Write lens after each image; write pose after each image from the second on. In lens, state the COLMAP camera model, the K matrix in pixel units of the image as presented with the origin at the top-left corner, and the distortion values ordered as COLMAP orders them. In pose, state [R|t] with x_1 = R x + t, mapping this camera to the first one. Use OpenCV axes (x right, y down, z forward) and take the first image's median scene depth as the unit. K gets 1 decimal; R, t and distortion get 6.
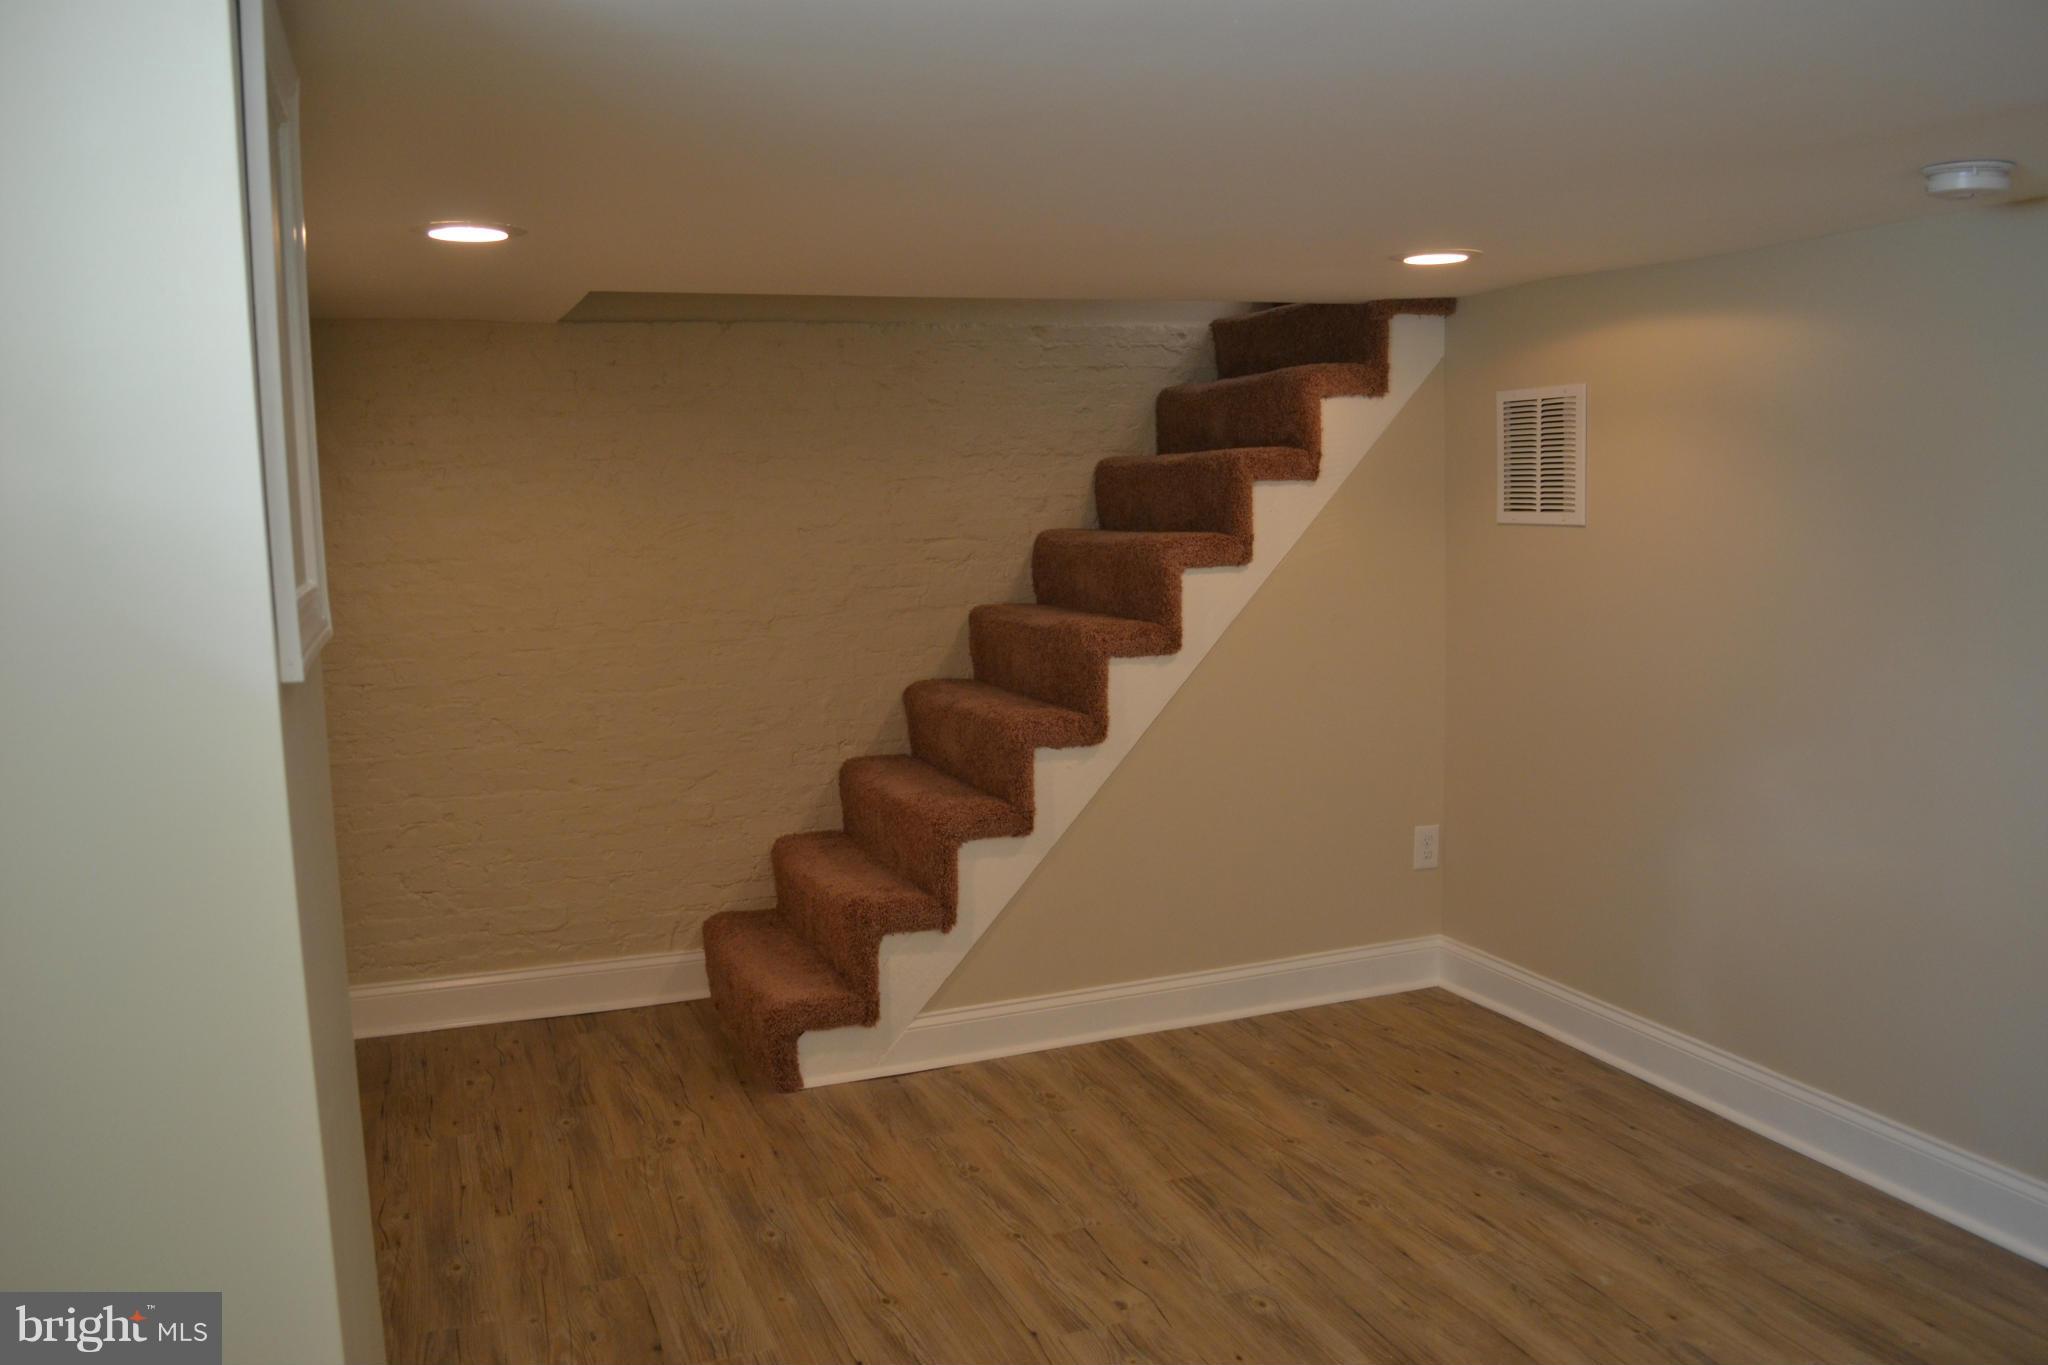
lens RADIAL K [[1631.0, 0, 1017.5], [0, 1631.0, 658.3], [0, 0, 1]] dist [-0.076158, 0.004192]
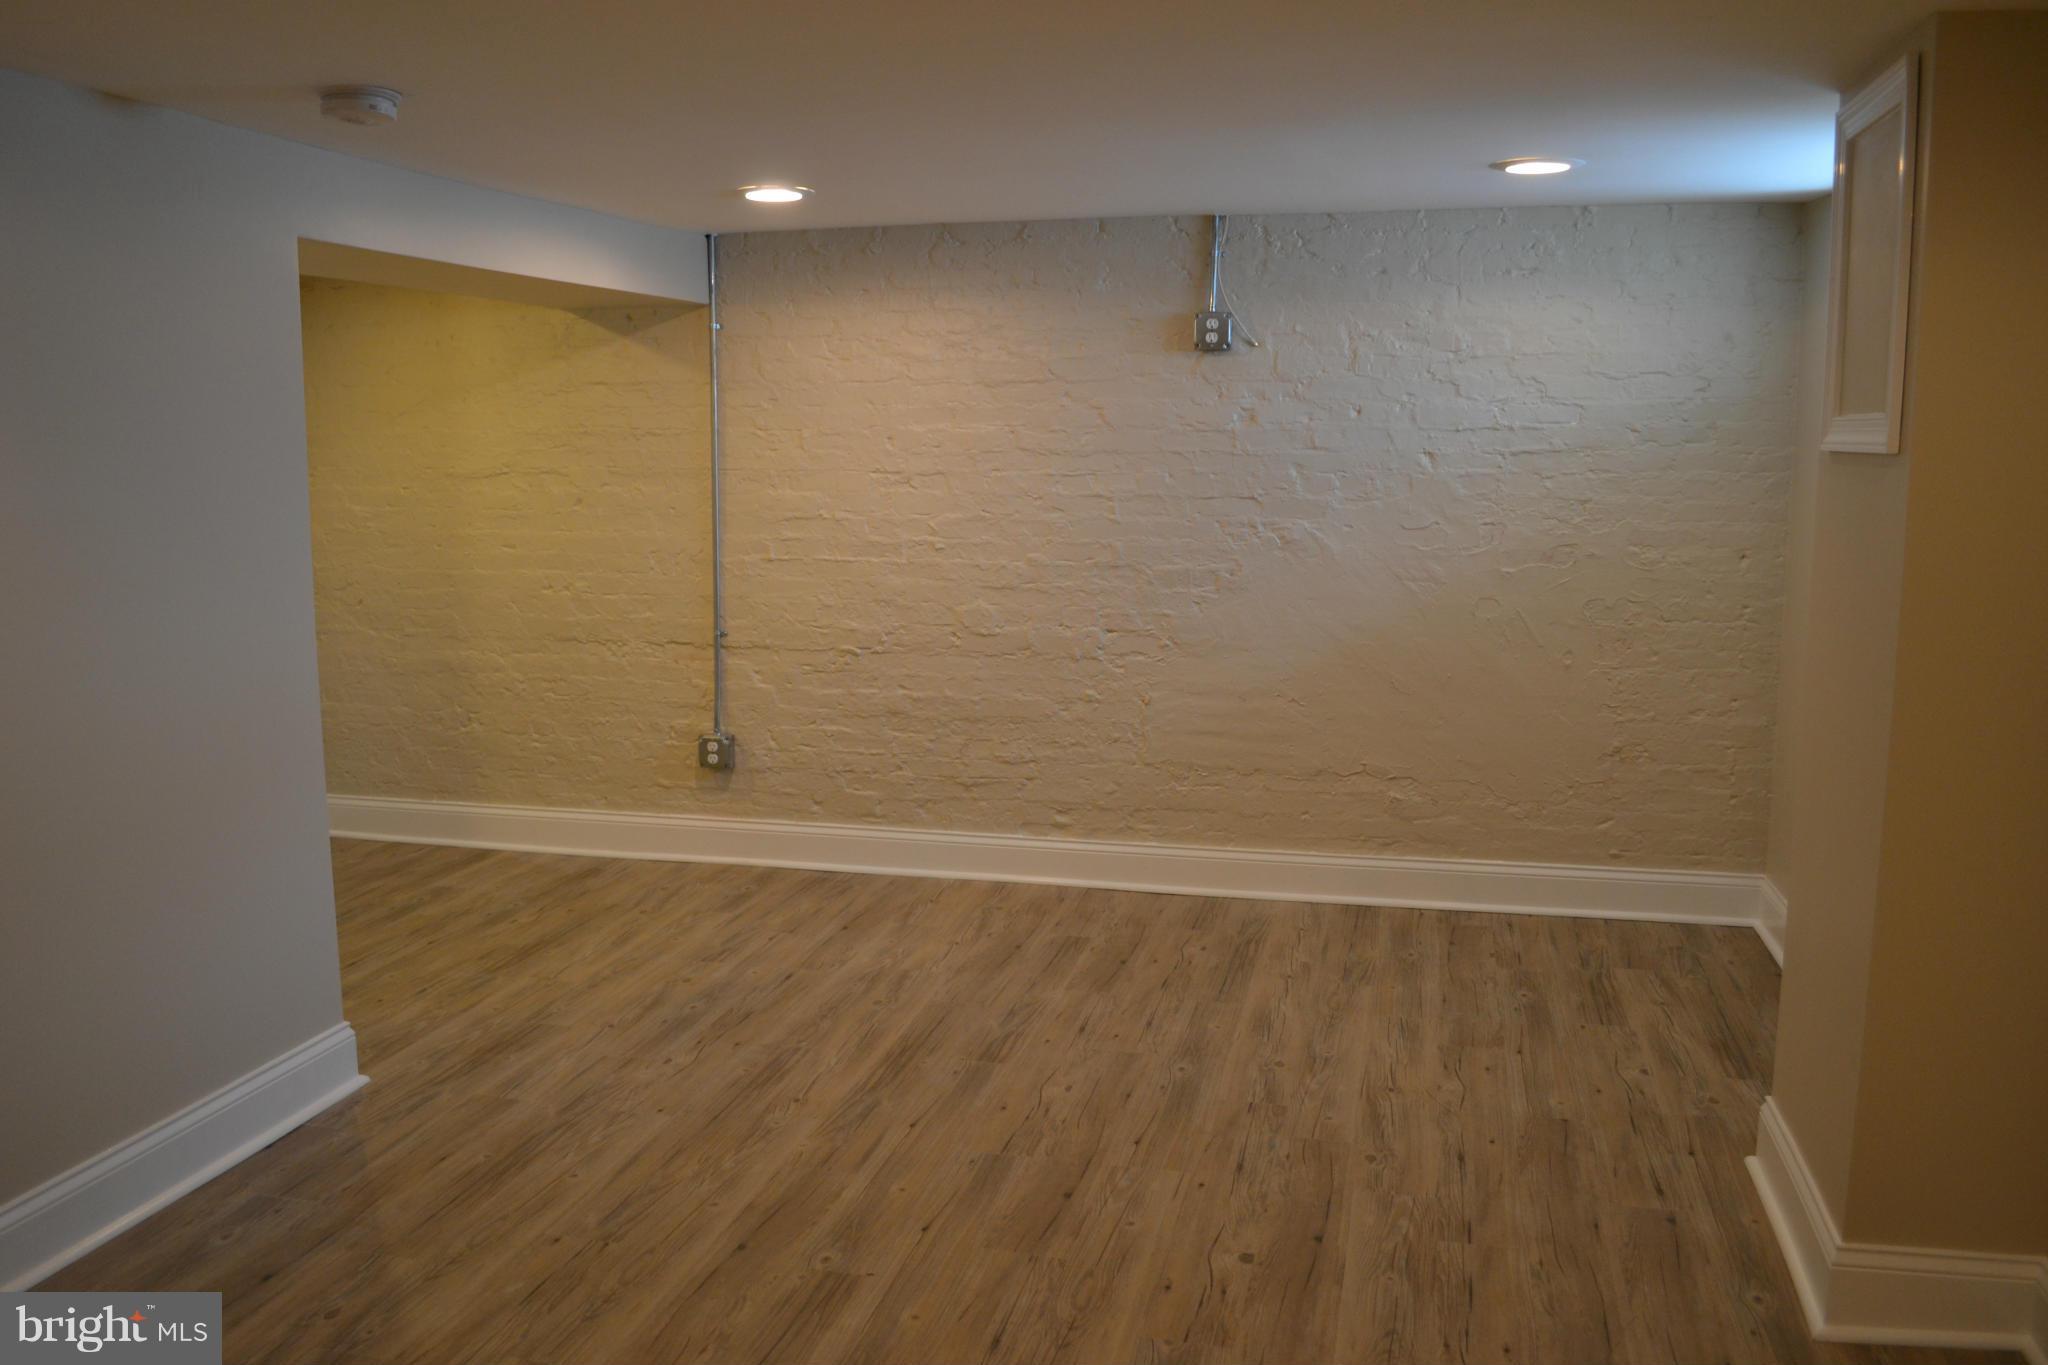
lens RADIAL K [[1631.0, 0, 1017.5], [0, 1631.0, 658.3], [0, 0, 1]] dist [-0.076158, 0.004192]
pose [[-0.825802, -0.037674, 0.562700, -0.323151], [0.091533, 0.975583, 0.199649, -0.096891], [-0.556482, 0.216377, -0.802190, 1.332354]]
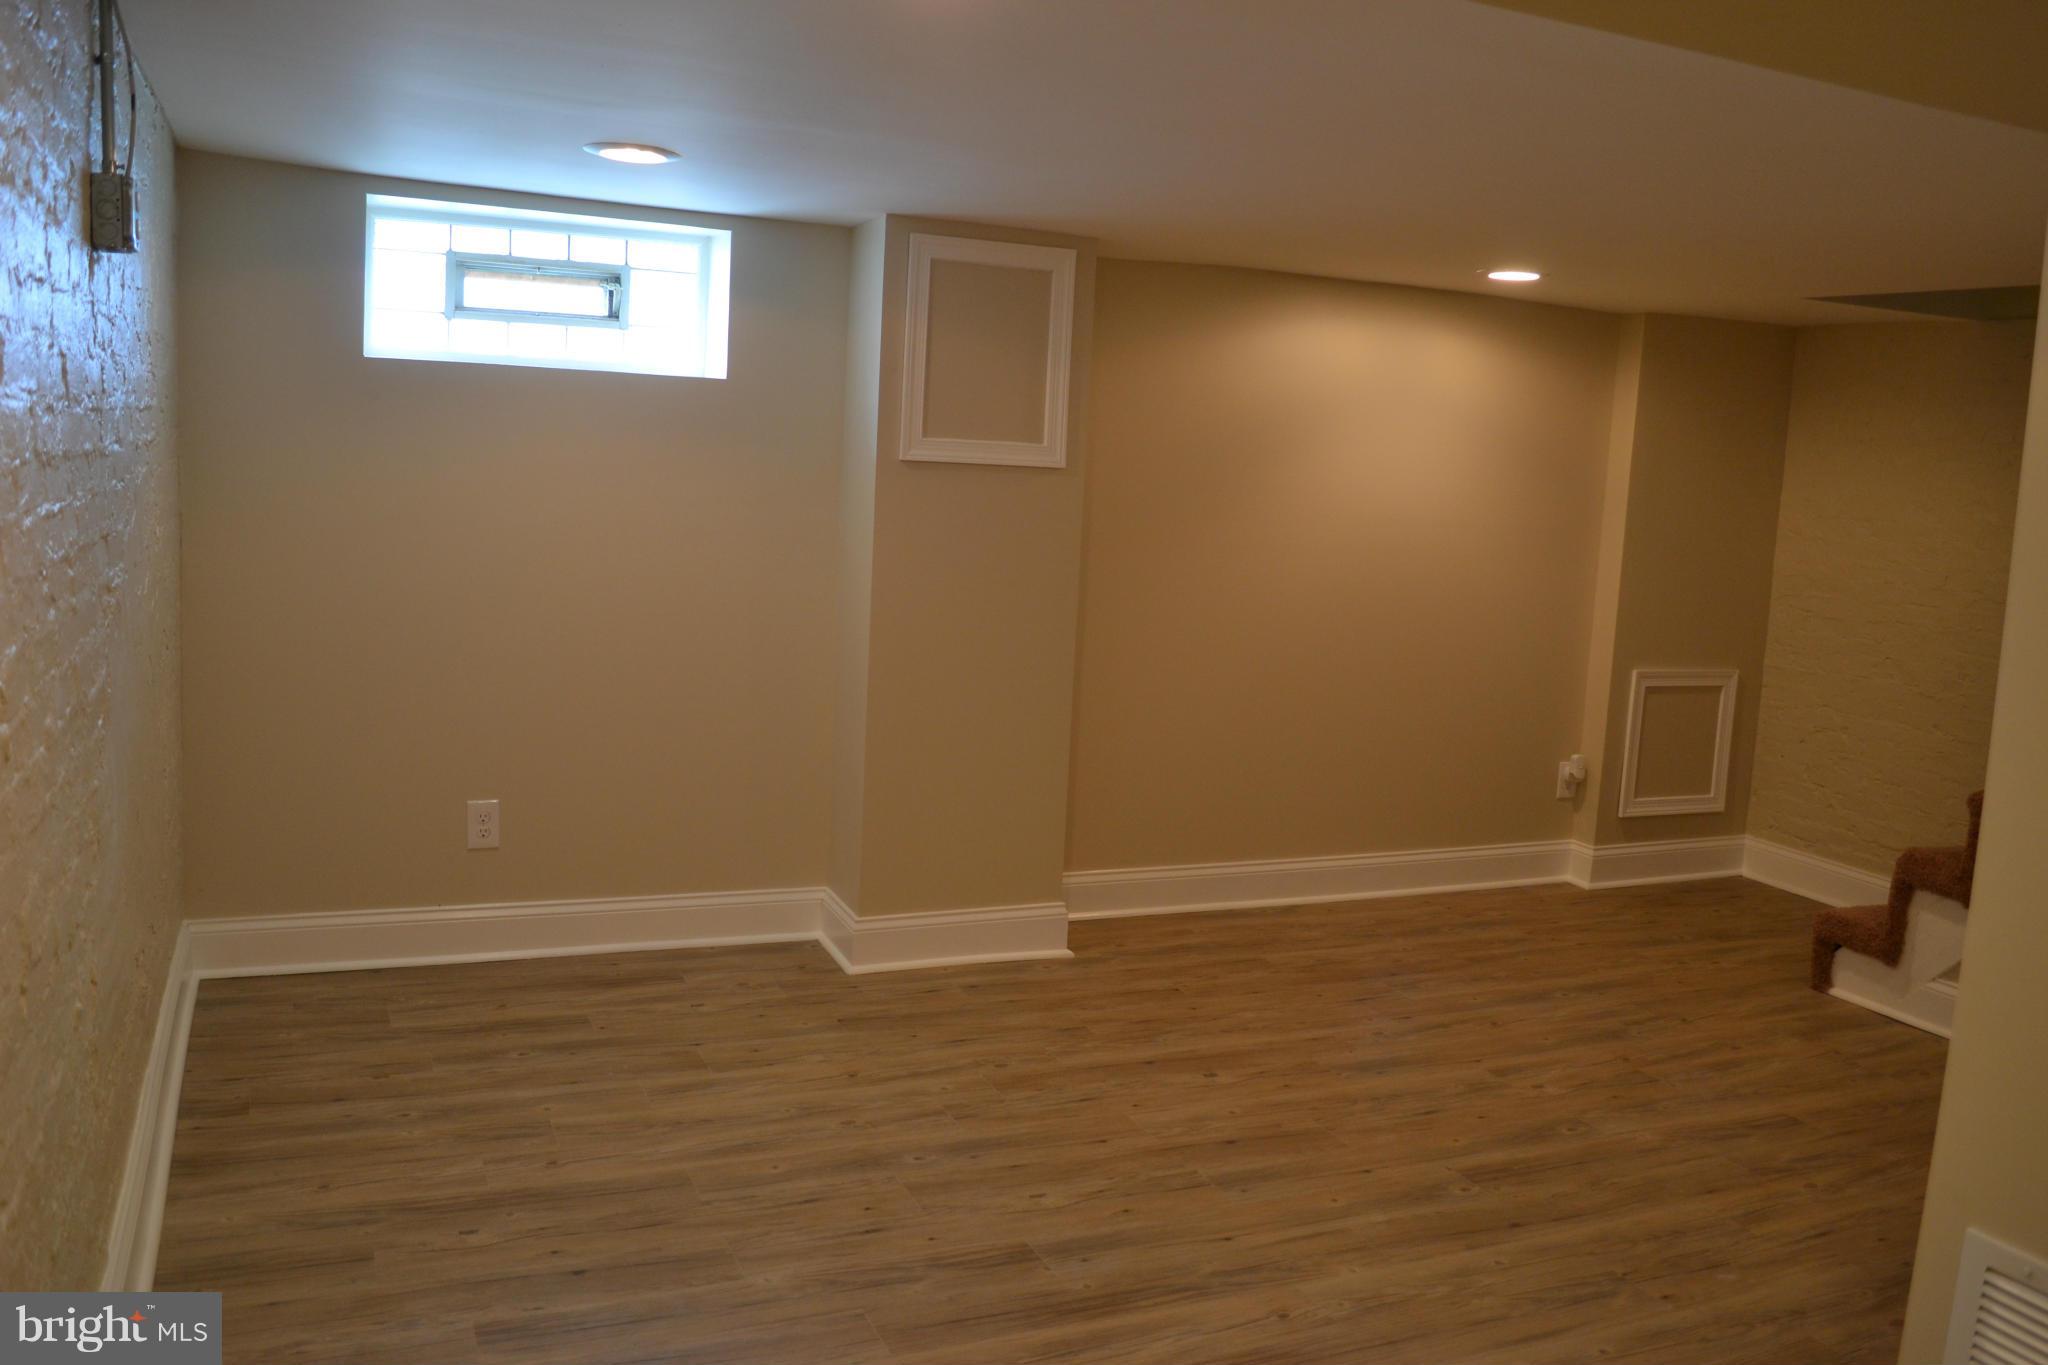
lens RADIAL K [[1631.0, 0, 1017.5], [0, 1631.0, 658.3], [0, 0, 1]] dist [-0.076158, 0.004192]
pose [[0.060262, 0.163881, -0.984638, 1.112110], [-0.159650, 0.975314, 0.152559, -0.054237], [0.985333, 0.148004, 0.084938, 0.384164]]
